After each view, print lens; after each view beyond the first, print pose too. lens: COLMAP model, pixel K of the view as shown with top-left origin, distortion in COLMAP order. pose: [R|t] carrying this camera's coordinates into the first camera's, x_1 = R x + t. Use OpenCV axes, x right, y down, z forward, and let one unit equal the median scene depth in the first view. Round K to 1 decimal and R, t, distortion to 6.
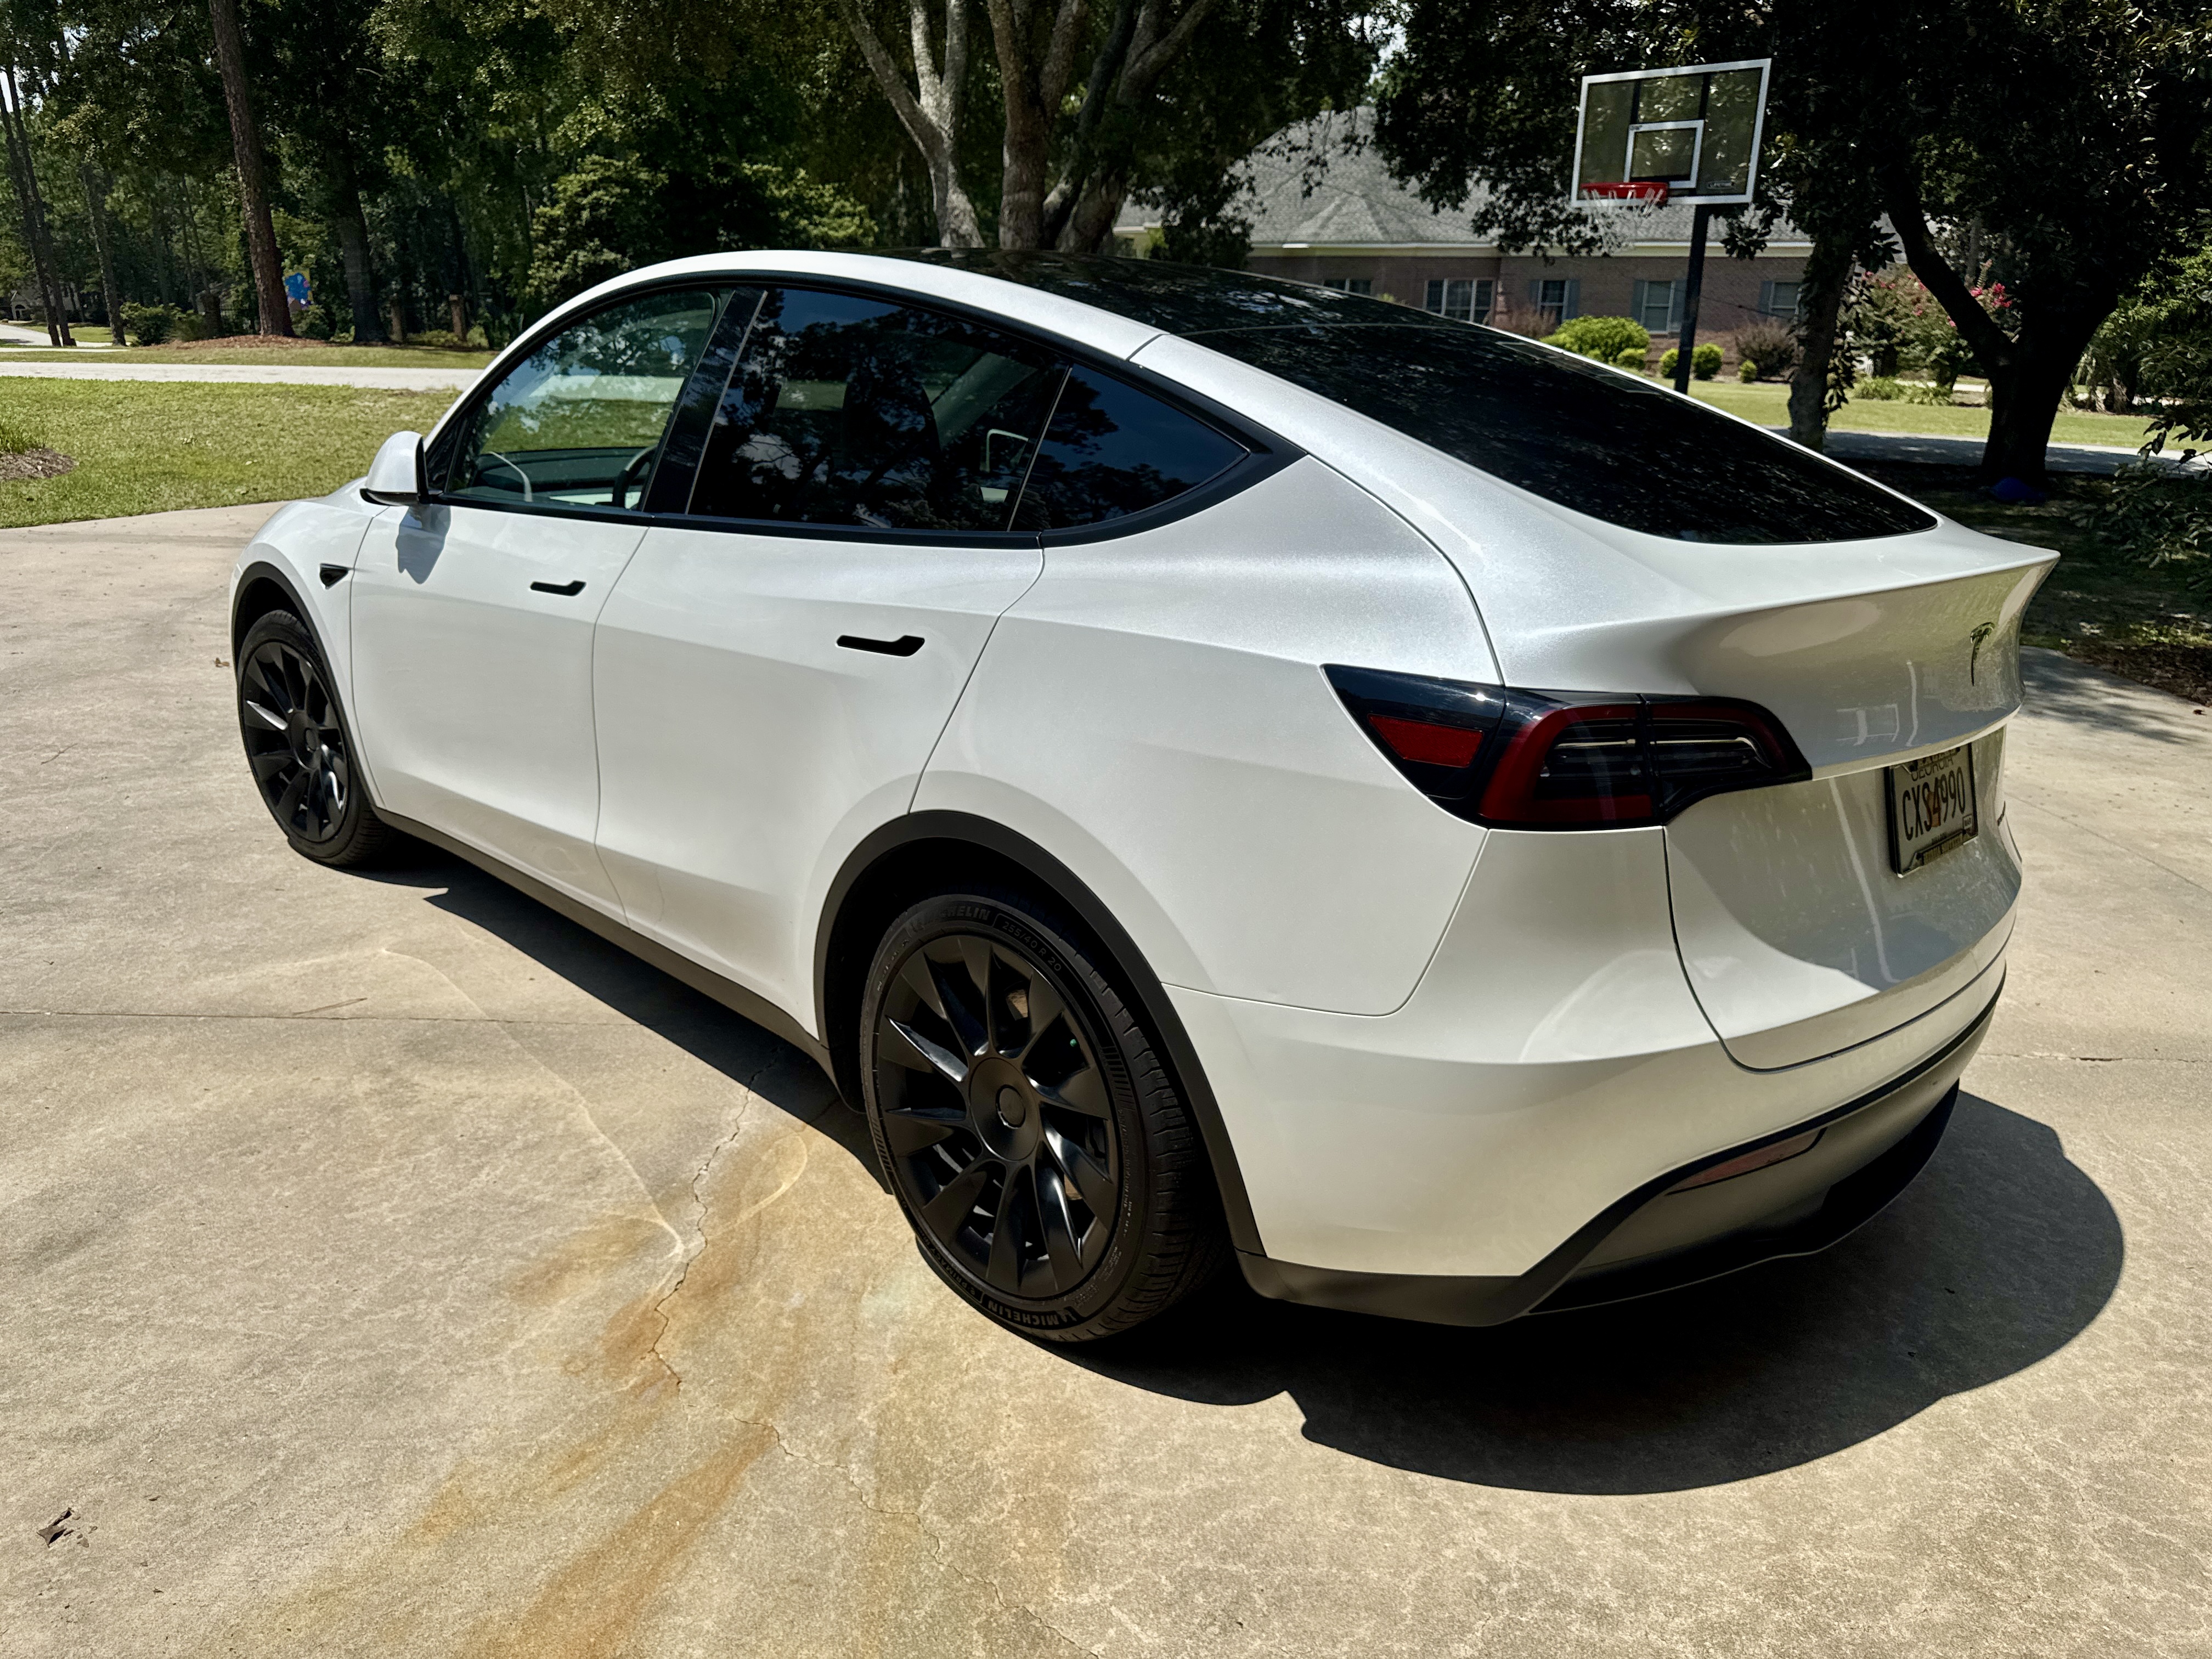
lens RADIAL K [[1566.1, 0, 1093.5], [0, 1566.1, 847.4], [0, 0, 1]] dist [0.032479, -0.037025]
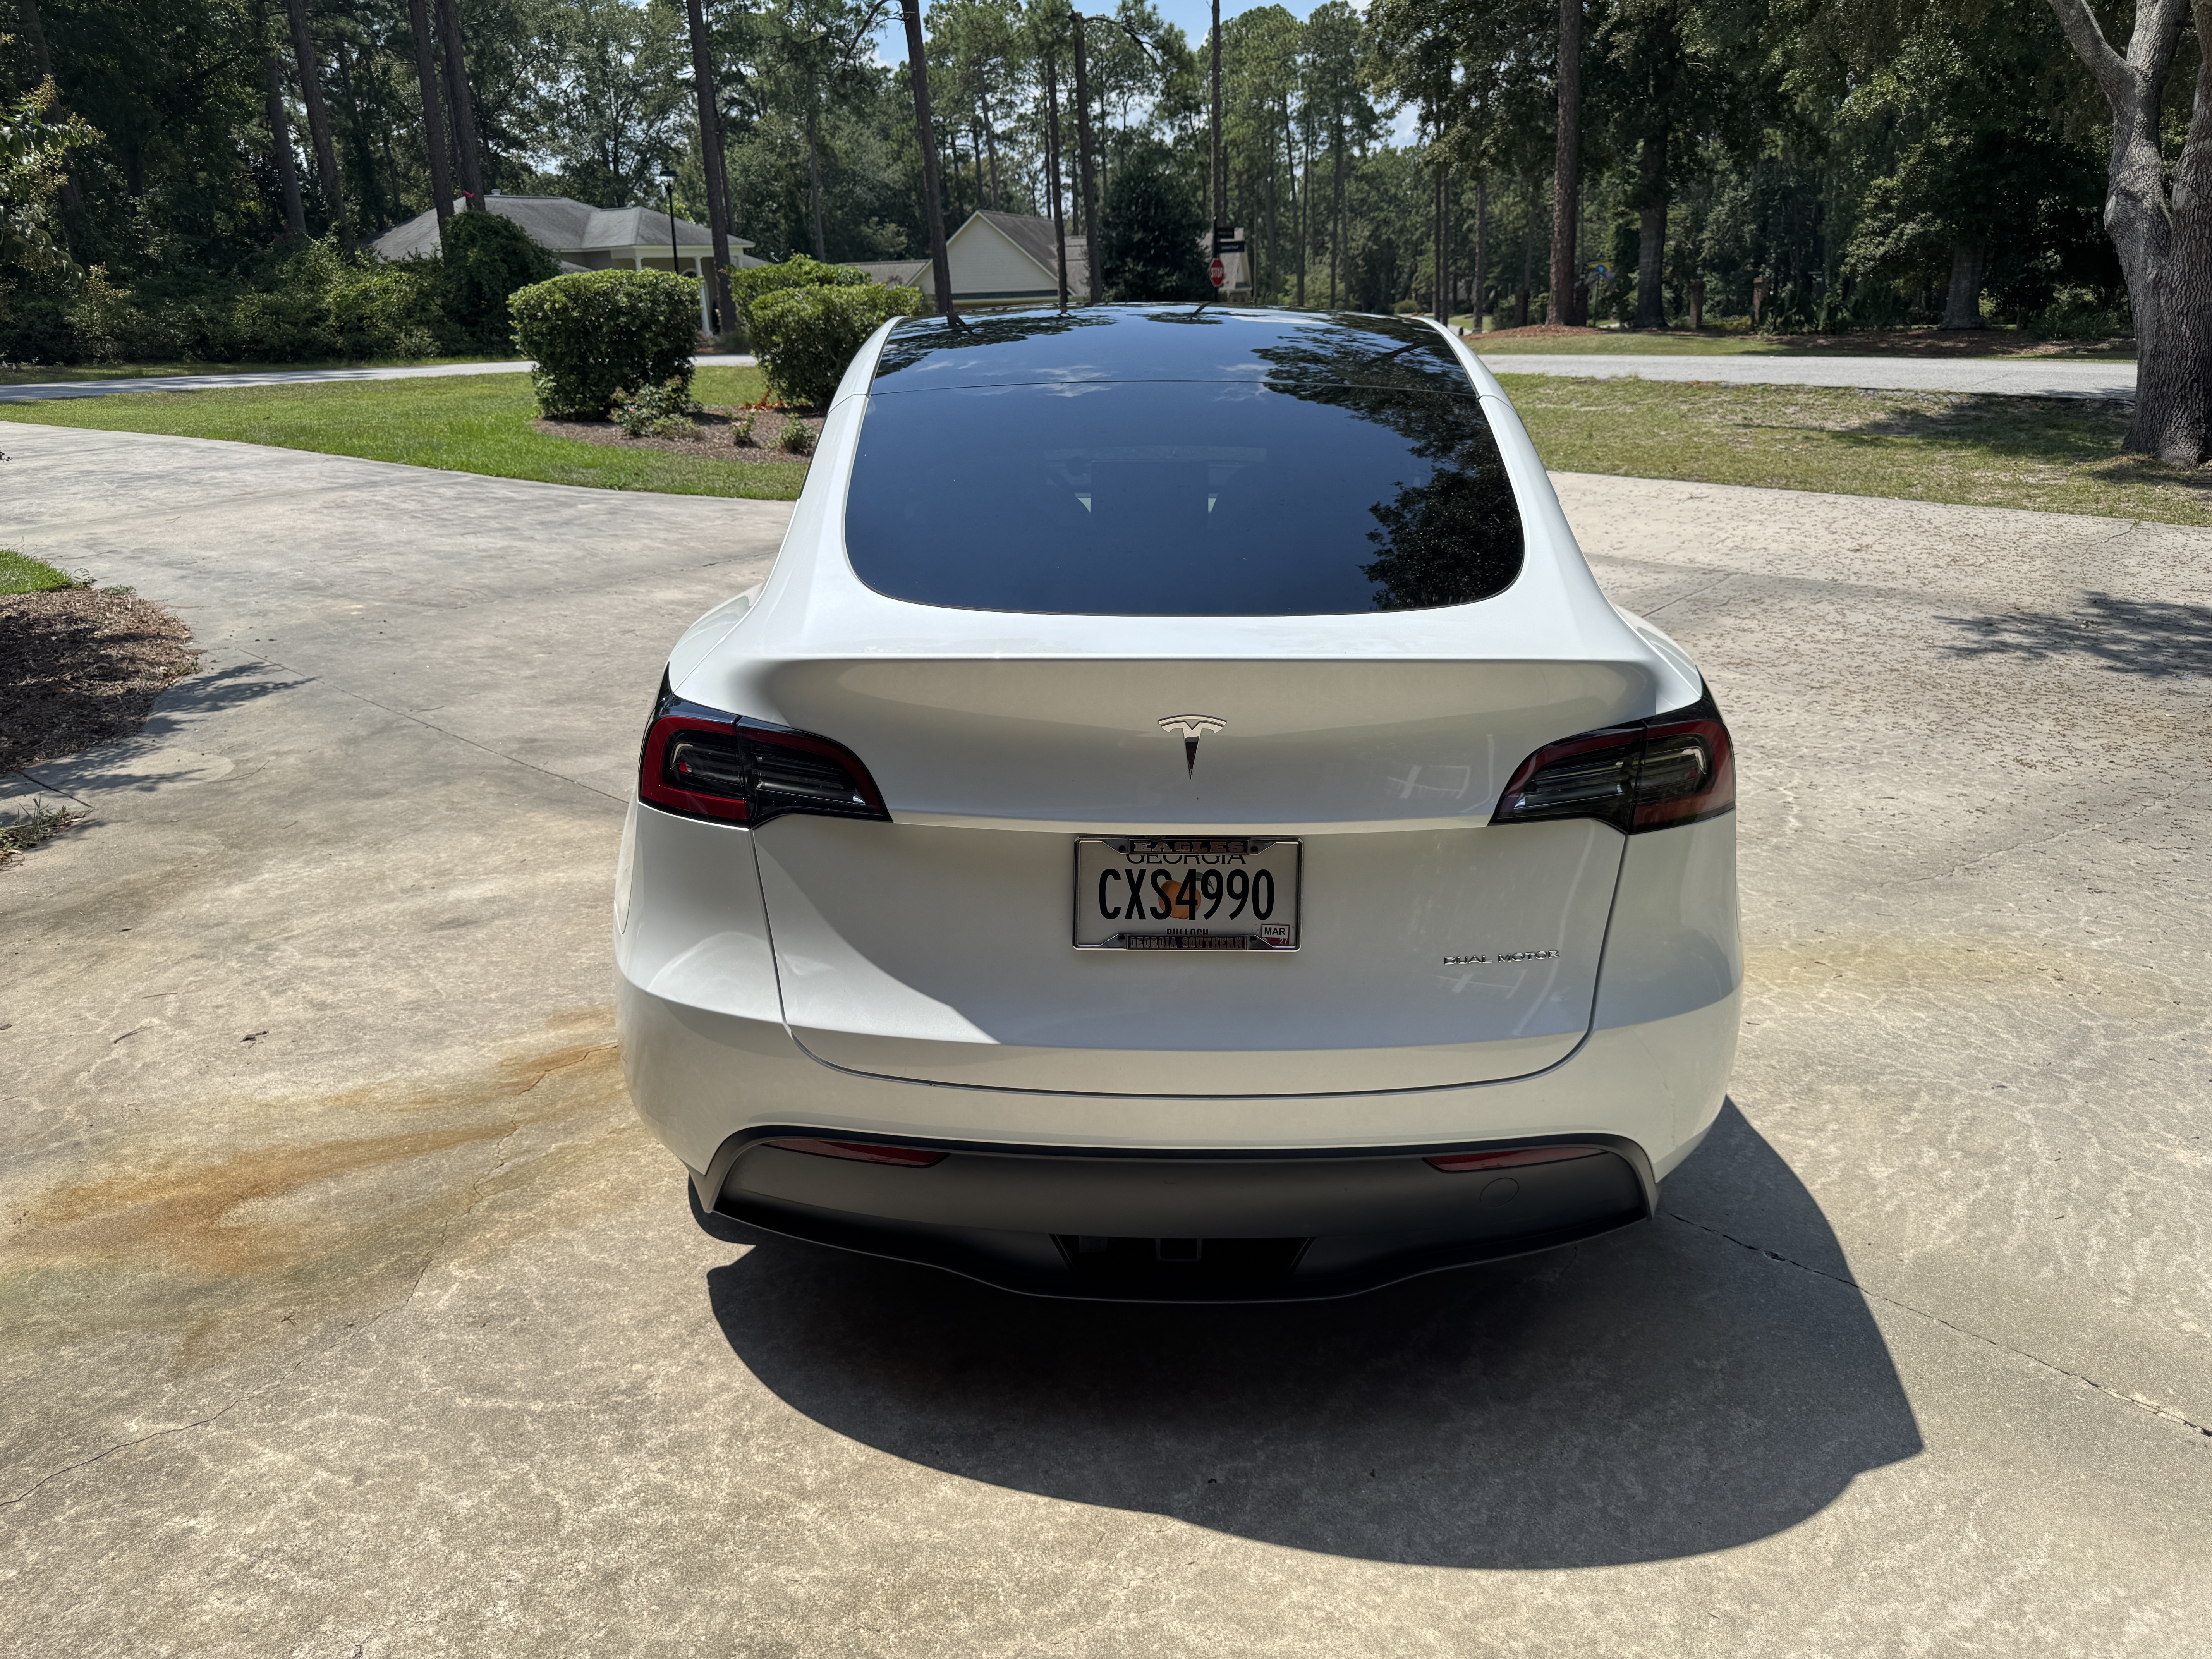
lens RADIAL K [[1566.1, 0, 1099.4], [0, 1566.1, 843.1], [0, 0, 1]] dist [0.032479, -0.037025]
pose [[0.708649, 0.199807, -0.676679, 0.863580], [-0.193204, 0.977359, 0.086259, -0.099372], [0.678593, 0.069610, 0.731208, 0.202589]]
